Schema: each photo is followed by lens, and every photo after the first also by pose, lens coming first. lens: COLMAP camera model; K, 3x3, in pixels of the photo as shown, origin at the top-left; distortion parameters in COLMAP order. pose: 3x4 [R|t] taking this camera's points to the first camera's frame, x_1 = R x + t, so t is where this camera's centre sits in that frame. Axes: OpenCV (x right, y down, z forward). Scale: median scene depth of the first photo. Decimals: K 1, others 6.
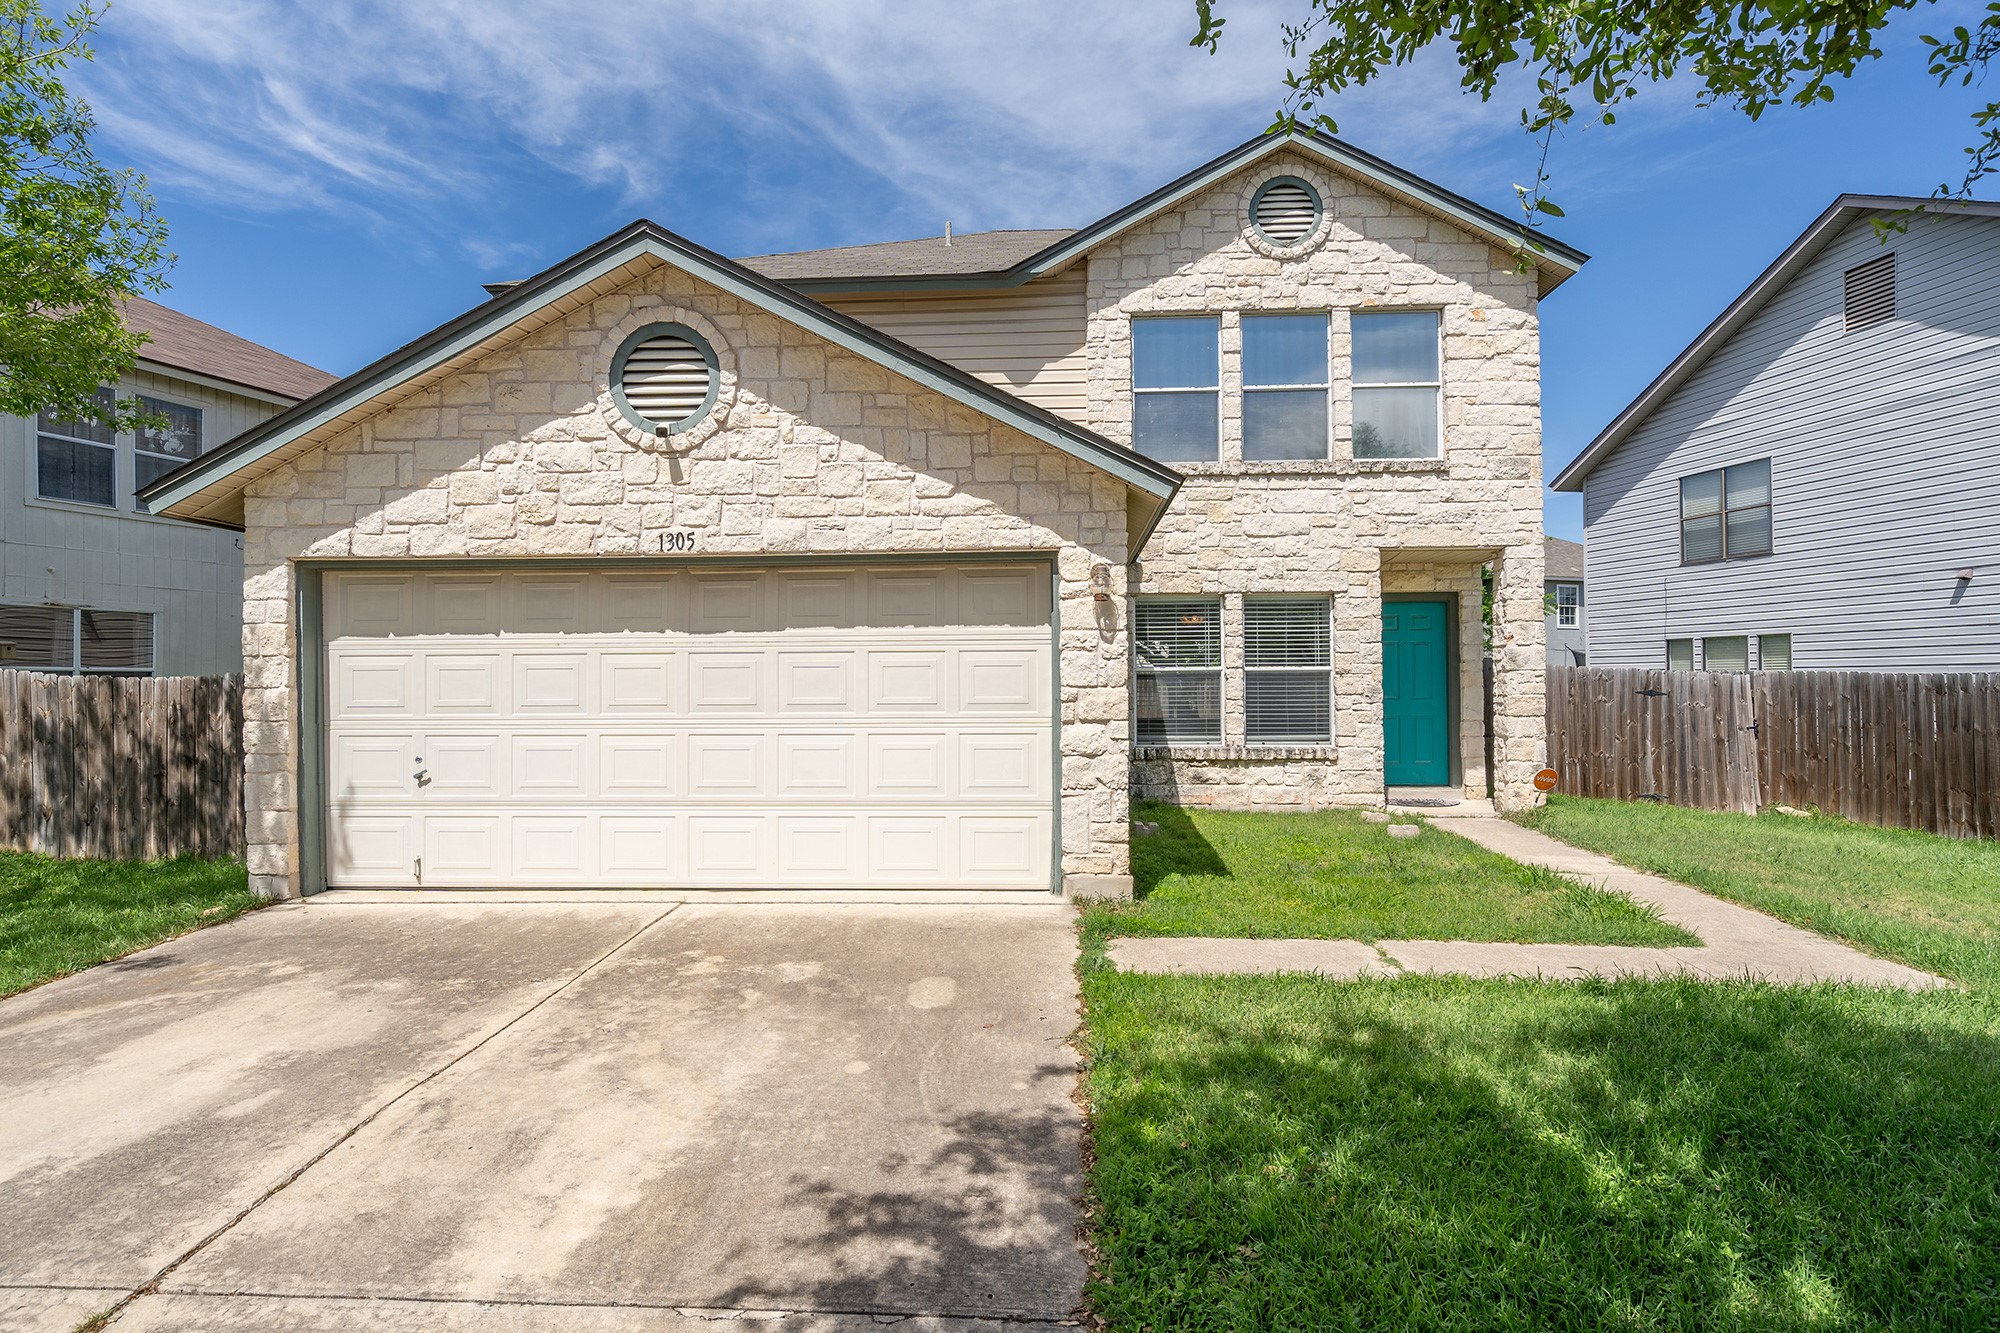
lens RADIAL K [[1055.1, 0, 1006.1], [0, 1055.1, 668.6], [0, 0, 1]] dist [0.000861, 0.003288]
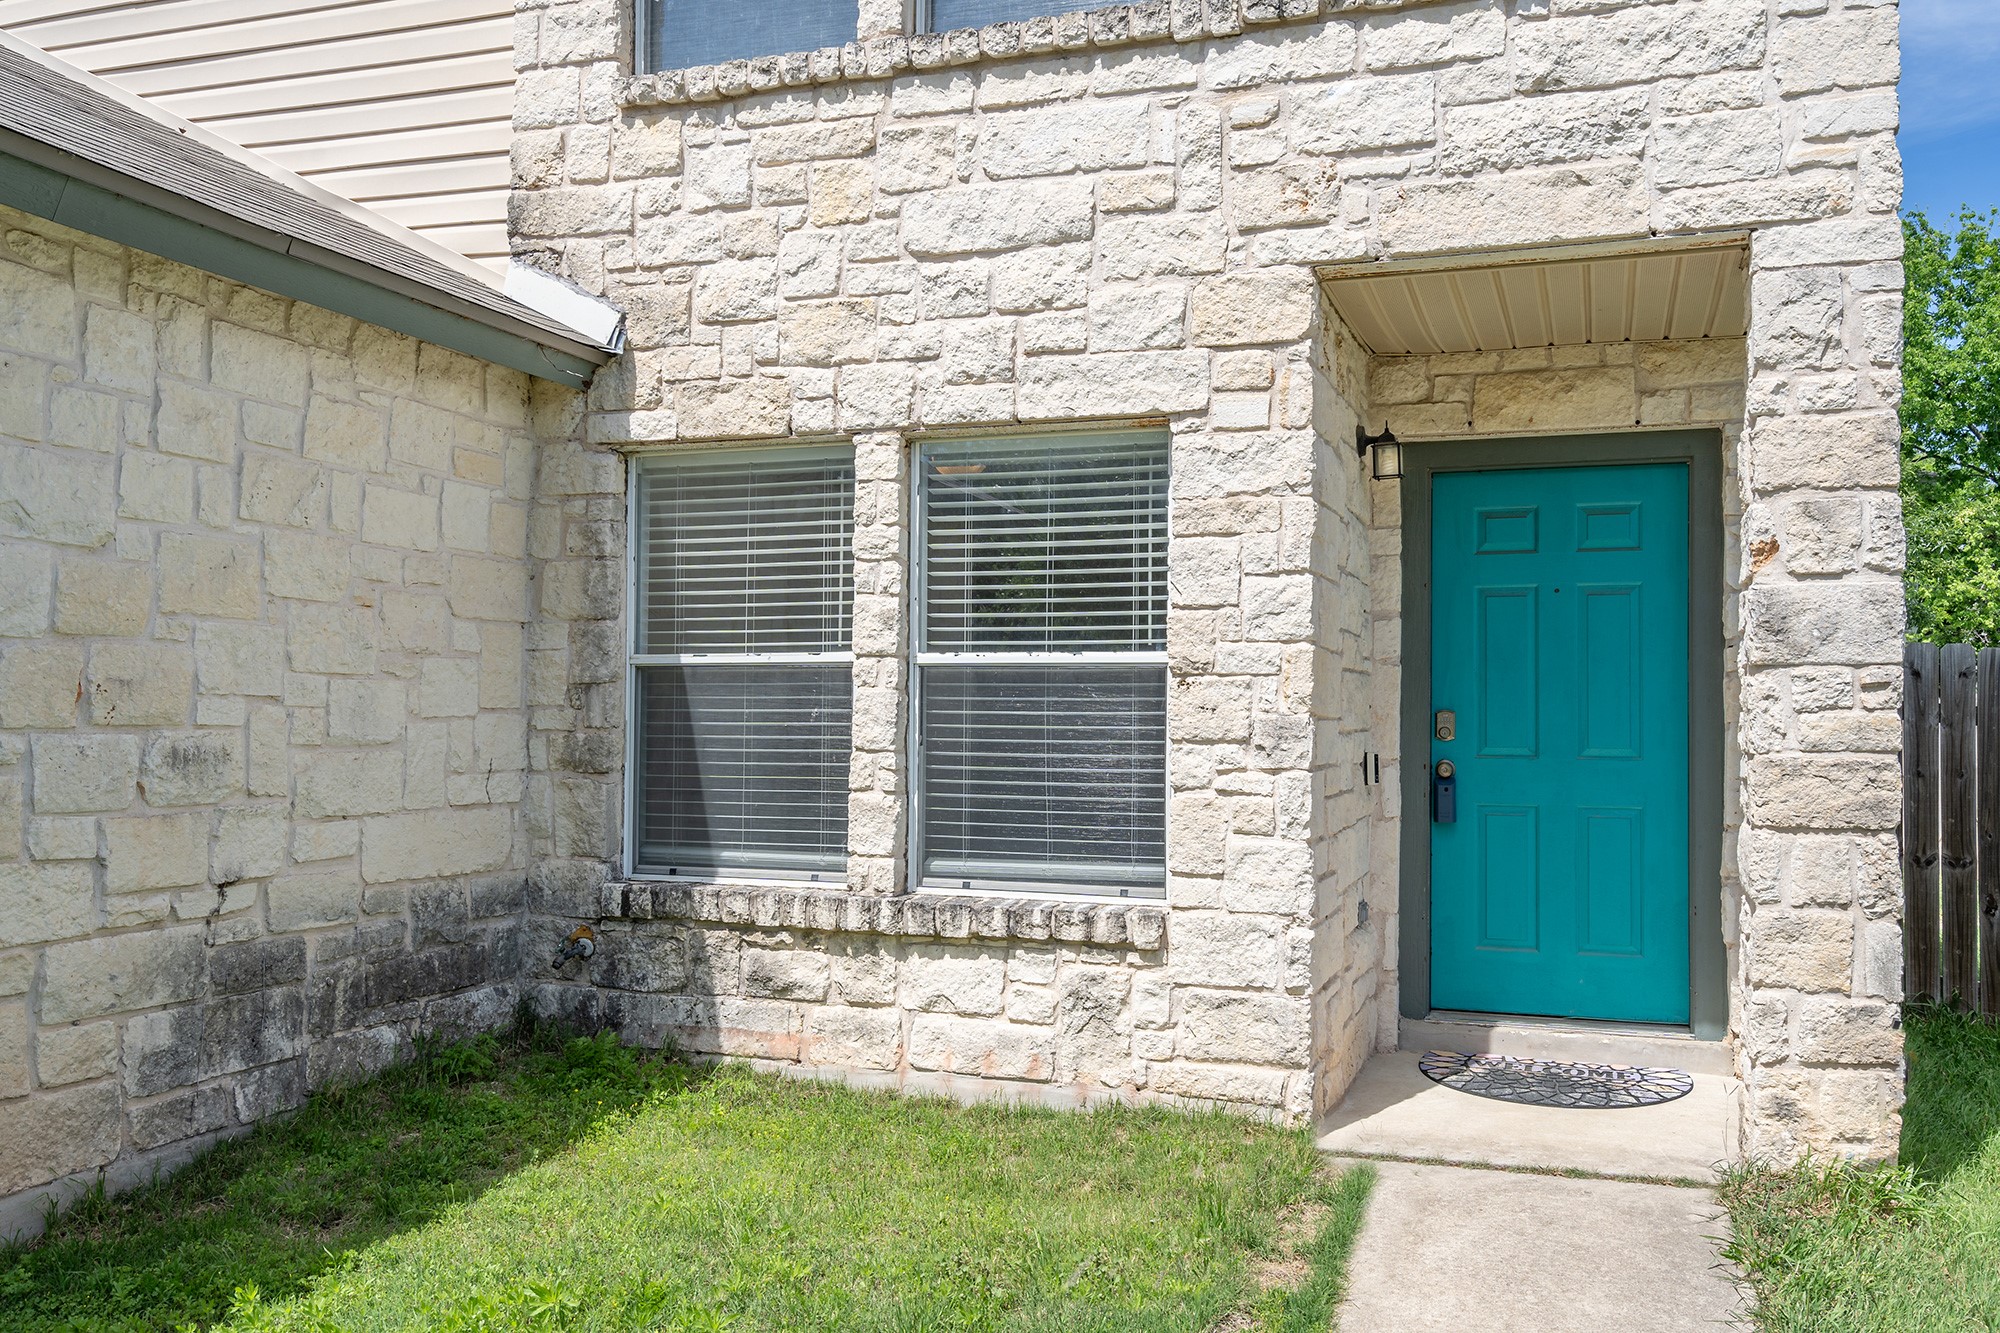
lens RADIAL K [[1578.4, 0, 1030.9], [0, 1578.4, 677.8], [0, 0, 1]] dist [0.010914, -0.000567]
pose [[0.962254, 0.006452, -0.272075, 0.401964], [-0.008511, 0.999943, -0.006388, 0.009278], [0.272018, 0.008462, 0.962255, 0.537457]]
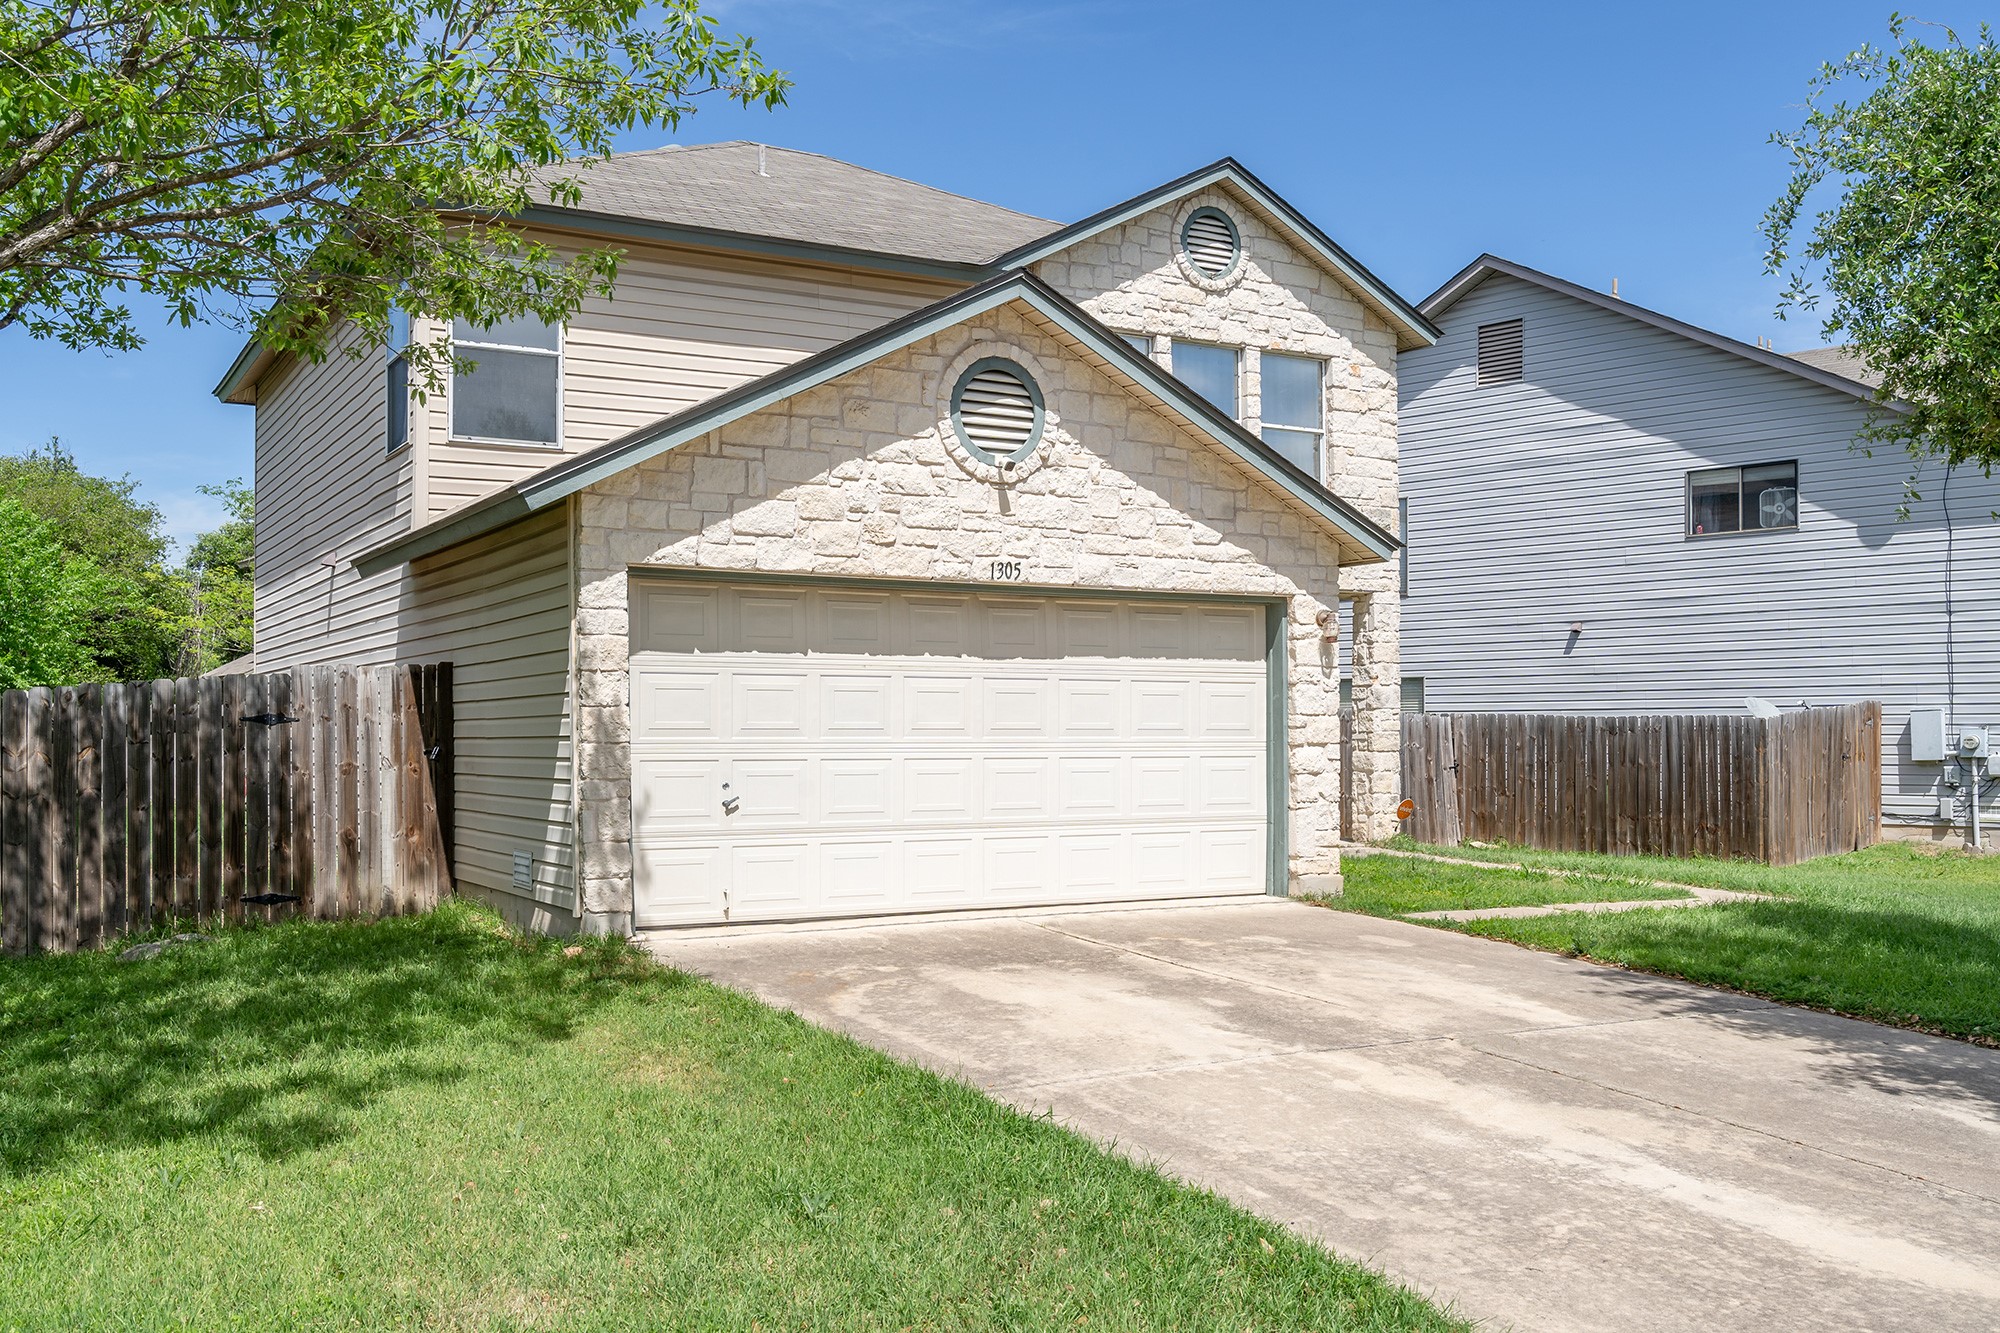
lens RADIAL K [[1717.9, 0, 966.3], [0, 1717.9, 721.7], [0, 0, 1]] dist [0.000756, 0.002008]
pose [[0.854938, 0.009366, 0.518646, -0.770967], [-0.013104, 0.999908, 0.003543, 0.014168], [-0.518565, -0.009826, 0.854982, -0.267549]]
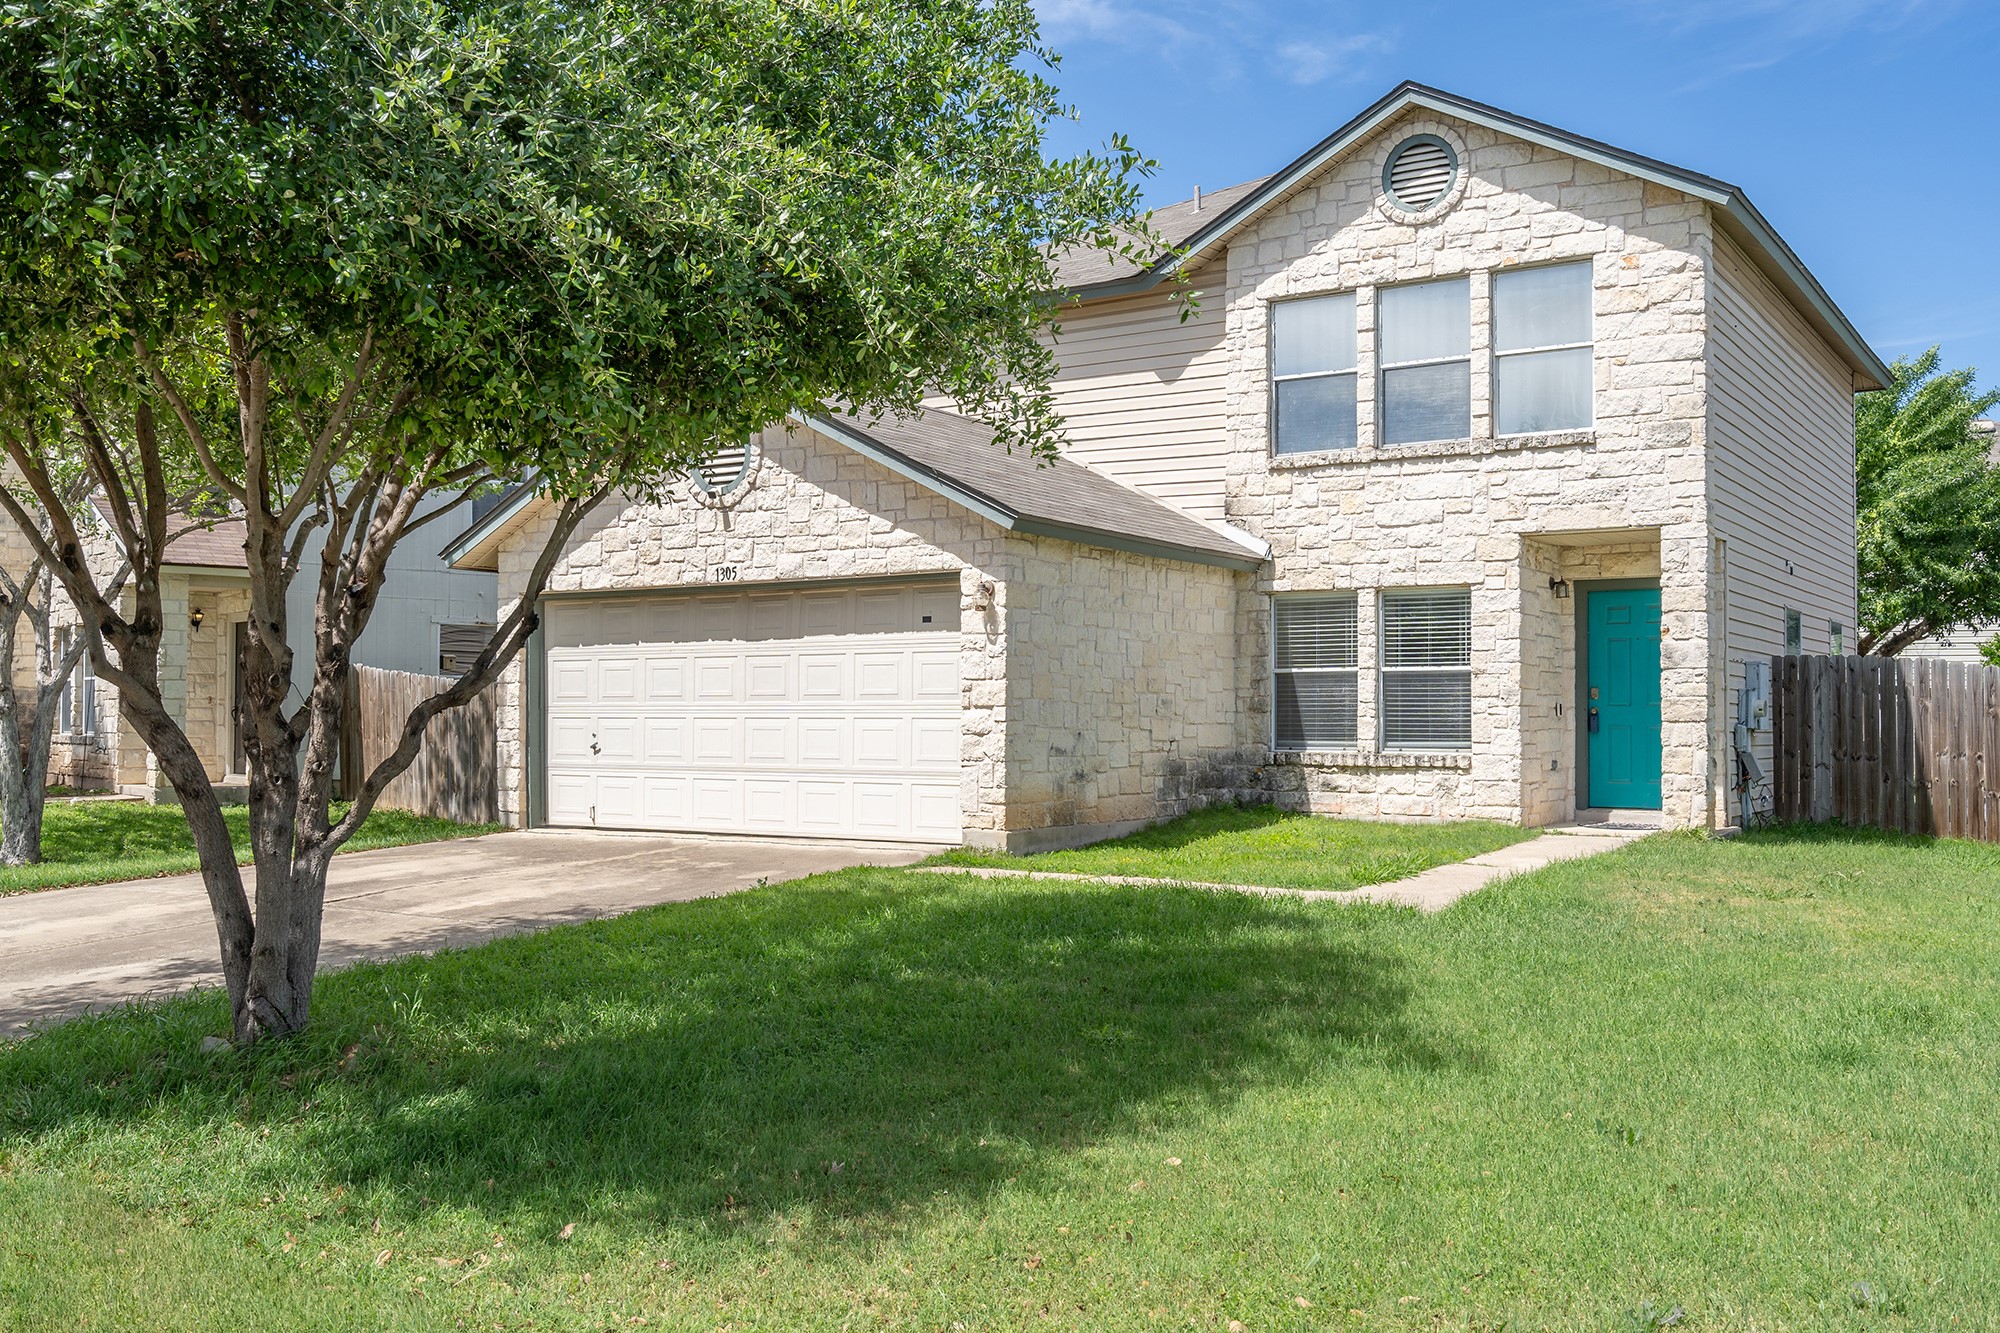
lens RADIAL K [[1717.9, 0, 1087.6], [0, 1717.9, 677.8], [0, 0, 1]] dist [0.000756, 0.002008]
pose [[0.886380, -0.004928, -0.462933, 0.706031], [0.001215, 0.999965, -0.008318, 0.020137], [0.462957, 0.006810, 0.886354, -0.465009]]
